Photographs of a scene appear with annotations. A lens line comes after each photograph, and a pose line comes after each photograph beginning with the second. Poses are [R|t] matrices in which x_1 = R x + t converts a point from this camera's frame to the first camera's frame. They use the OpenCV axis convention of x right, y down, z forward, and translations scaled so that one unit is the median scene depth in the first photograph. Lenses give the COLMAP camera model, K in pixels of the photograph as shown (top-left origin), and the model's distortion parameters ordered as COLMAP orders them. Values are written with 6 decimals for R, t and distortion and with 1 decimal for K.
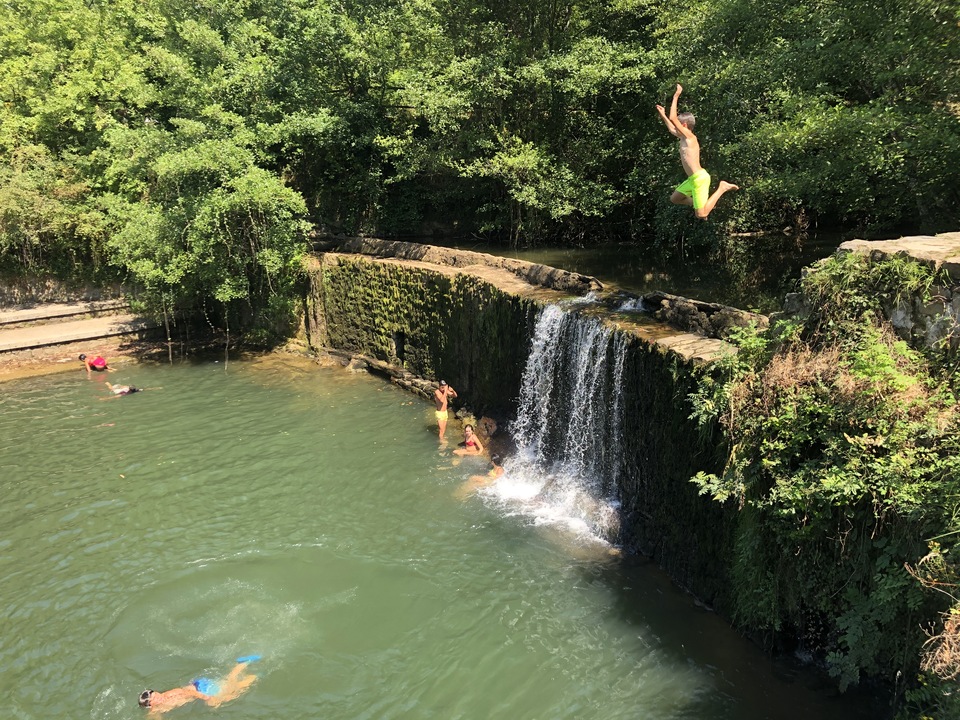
lens RADIAL K [[785.7, 0, 484.1], [0, 785.7, 357.3], [0, 0, 1]] dist [0.039524, -0.039954]
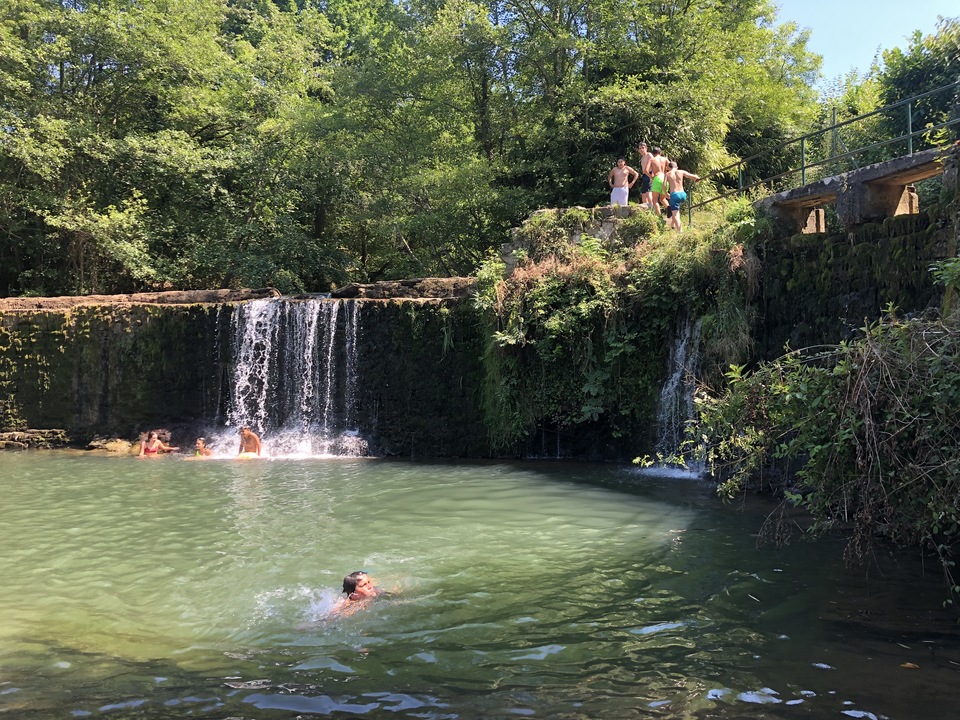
lens RADIAL K [[787.1, 0, 485.1], [0, 787.1, 361.0], [0, 0, 1]] dist [0.039472, -0.037642]
pose [[0.646782, 0.026313, 0.762221, -0.389741], [0.173030, 0.968282, -0.180251, 0.193805], [-0.742788, 0.248470, 0.621714, 0.002360]]
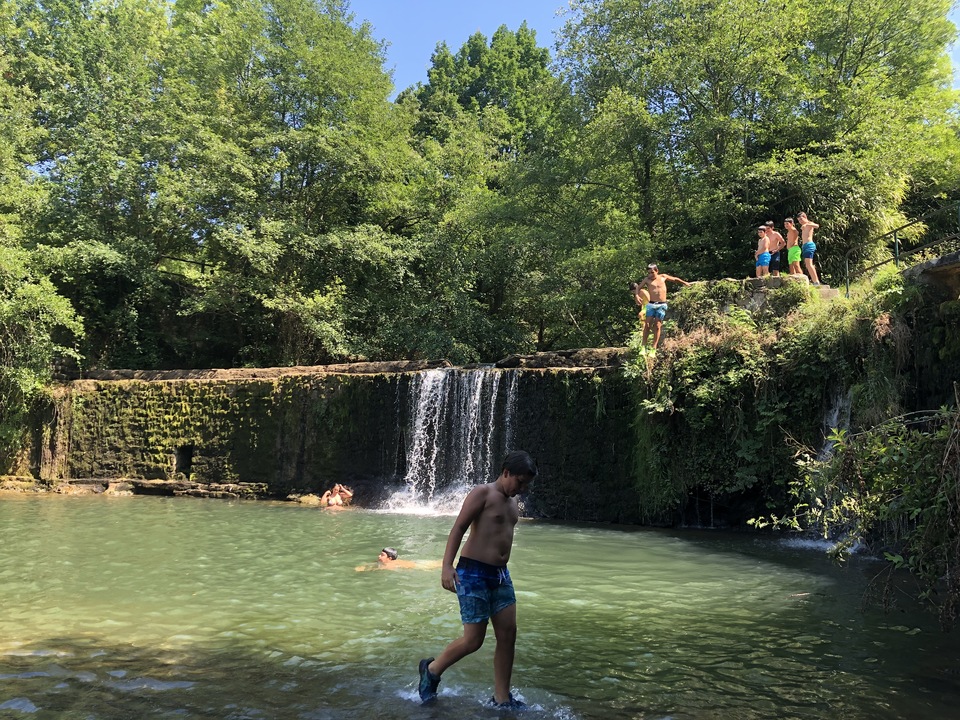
lens RADIAL K [[792.1, 0, 479.6], [0, 792.1, 350.2], [0, 0, 1]] dist [0.028171, -0.016119]
pose [[0.810397, 0.101124, 0.577088, -0.399317], [0.106440, 0.943189, -0.314748, 0.213317], [-0.576131, 0.316496, 0.753594, -0.049444]]
